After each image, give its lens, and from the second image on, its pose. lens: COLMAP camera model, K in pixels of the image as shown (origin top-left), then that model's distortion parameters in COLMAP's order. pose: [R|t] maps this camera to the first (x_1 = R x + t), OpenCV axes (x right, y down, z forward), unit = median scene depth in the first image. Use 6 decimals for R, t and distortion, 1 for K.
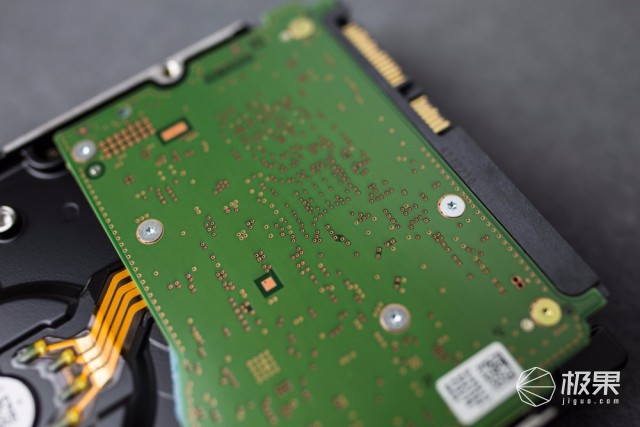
lens RADIAL K [[648.8, 0, 320.0], [0, 648.8, 213.5], [0, 0, 1]] dist [-0.046681, -0.002988]
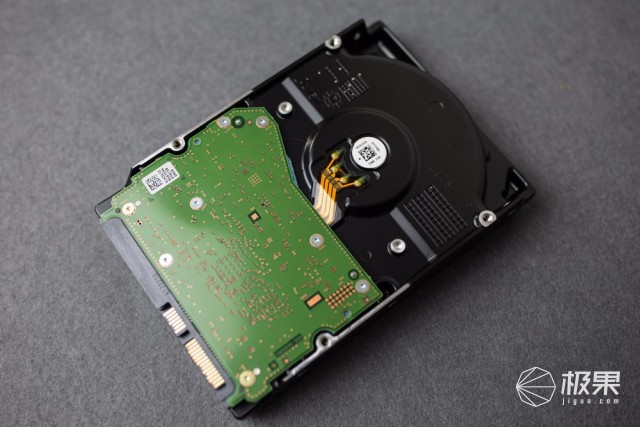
lens RADIAL K [[648.8, 0, 320.0], [0, 648.8, 213.5], [0, 0, 1]] dist [-0.046681, -0.002988]
pose [[-0.986351, 0.041347, -0.159382, 0.038770], [-0.060921, -0.990908, 0.119954, -0.117664], [-0.152973, 0.128027, 0.979902, -0.882525]]
